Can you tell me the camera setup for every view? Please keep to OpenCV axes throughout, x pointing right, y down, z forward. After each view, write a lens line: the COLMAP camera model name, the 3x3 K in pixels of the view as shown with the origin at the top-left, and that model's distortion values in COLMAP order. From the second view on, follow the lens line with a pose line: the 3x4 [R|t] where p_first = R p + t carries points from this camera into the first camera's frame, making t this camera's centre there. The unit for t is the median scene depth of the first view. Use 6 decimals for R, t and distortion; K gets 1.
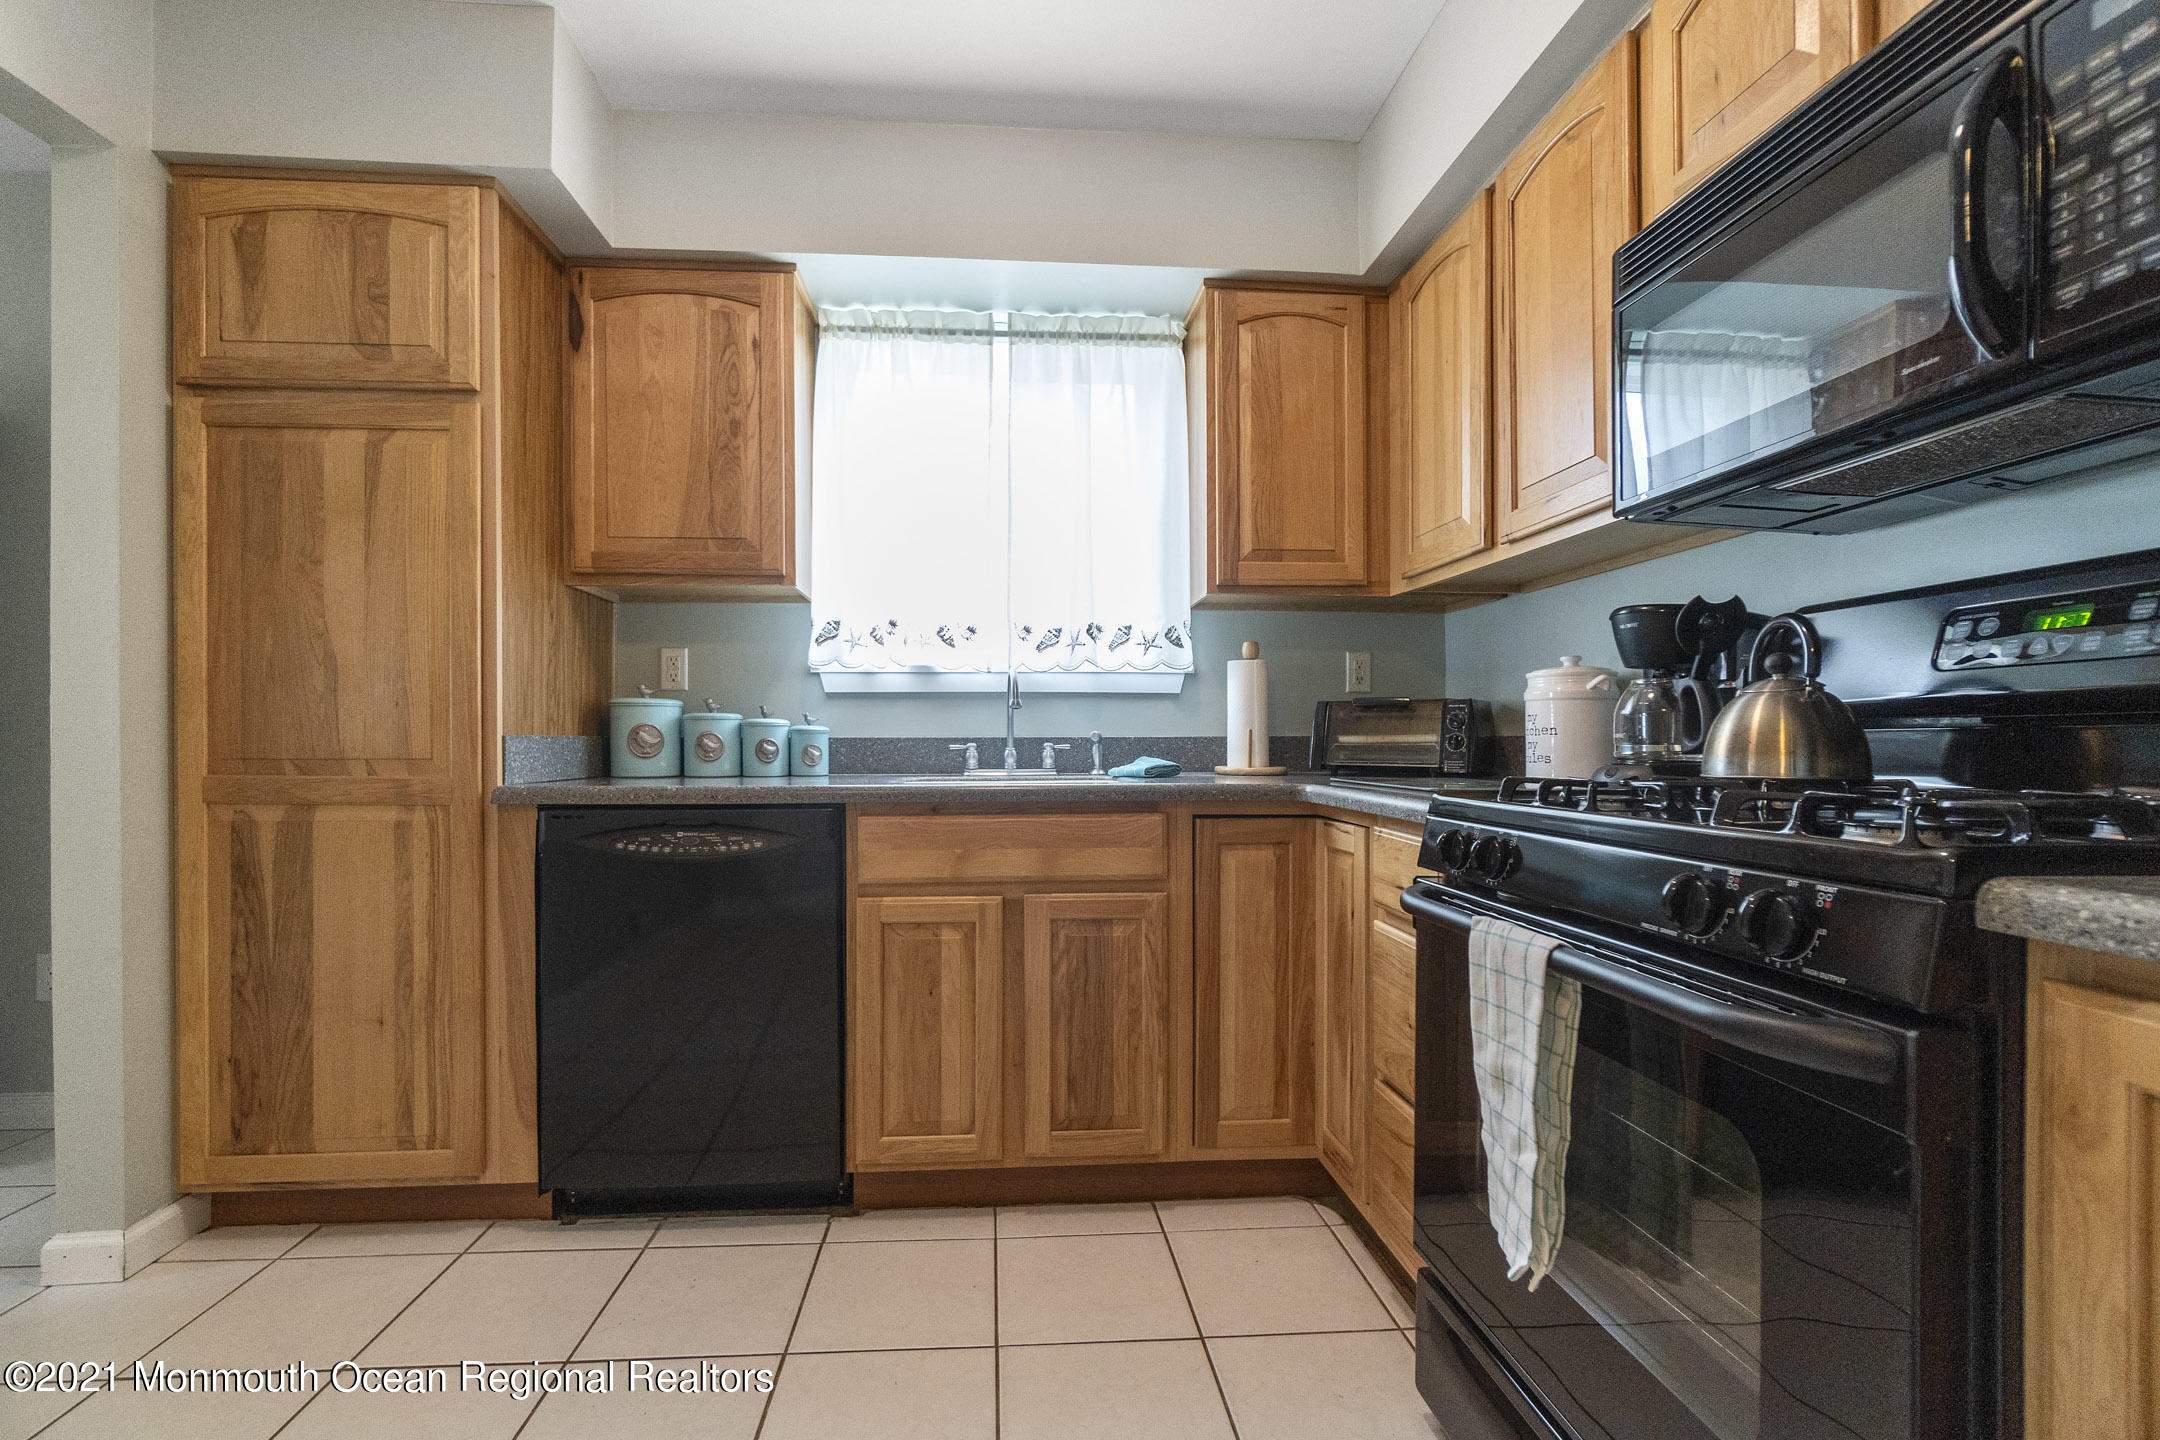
lens RADIAL K [[916.2, 0, 1072.5], [0, 916.2, 740.1], [0, 0, 1]] dist [-0.006852, 0.000070]
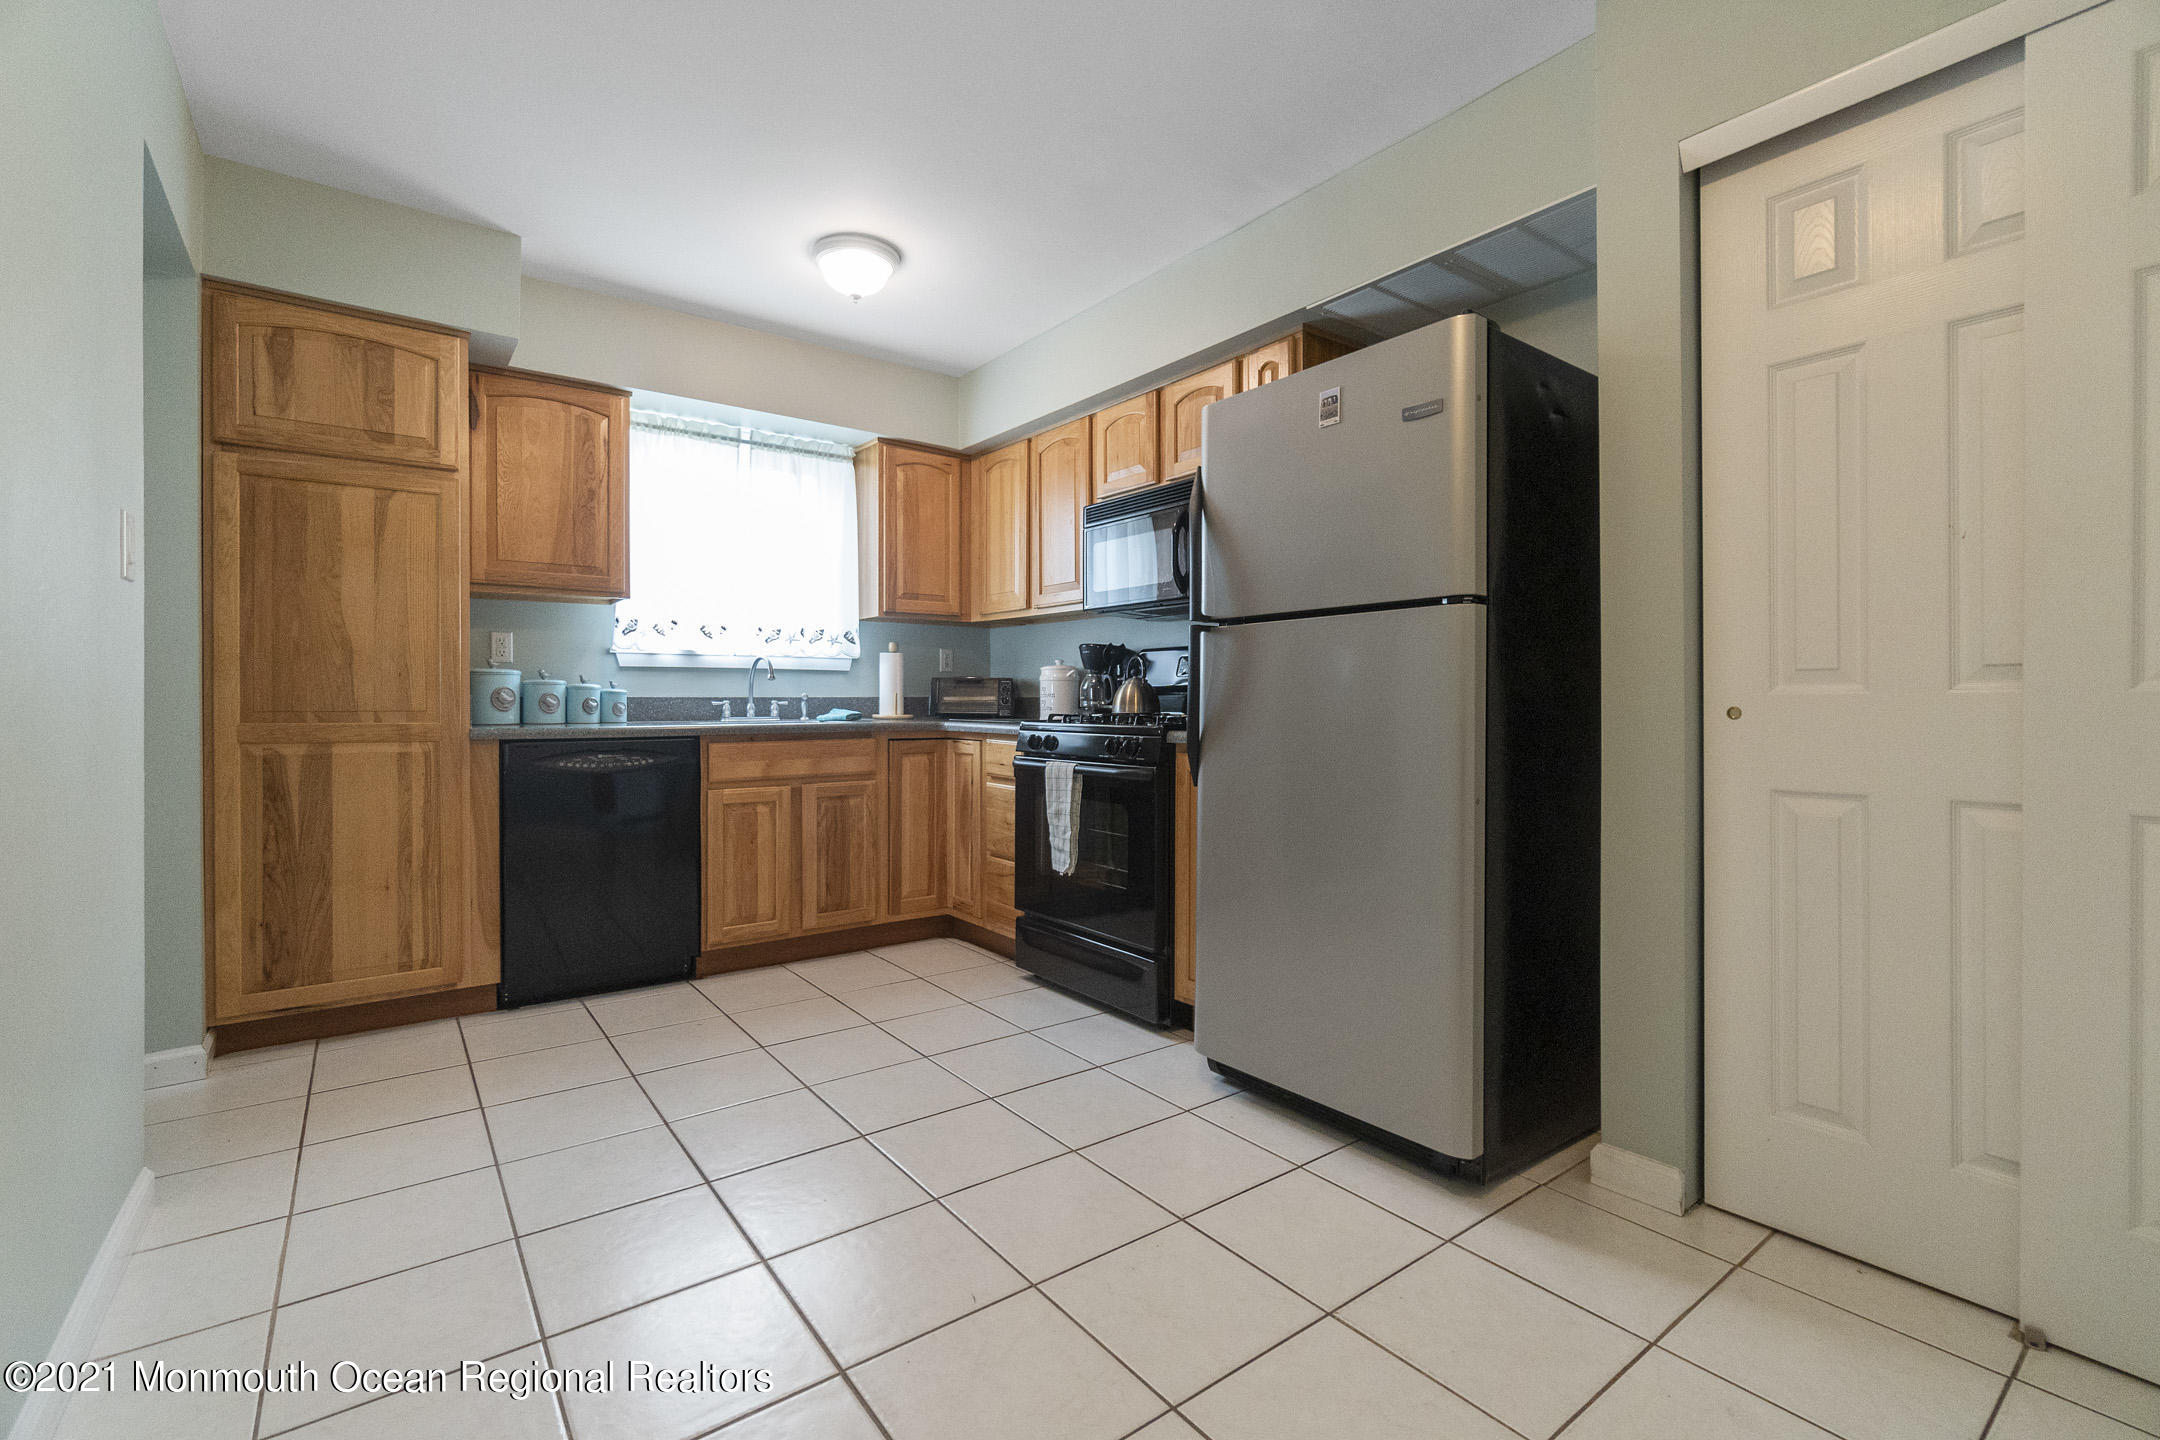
lens RADIAL K [[932.9, 0, 1069.9], [0, 932.9, 700.1], [0, 0, 1]] dist [0.000826, 0.000446]
pose [[0.840782, 0.001094, 0.541373, -0.610207], [-0.001976, 0.999997, 0.001047, -0.000994], [-0.541371, -0.001950, 0.840782, -0.839965]]
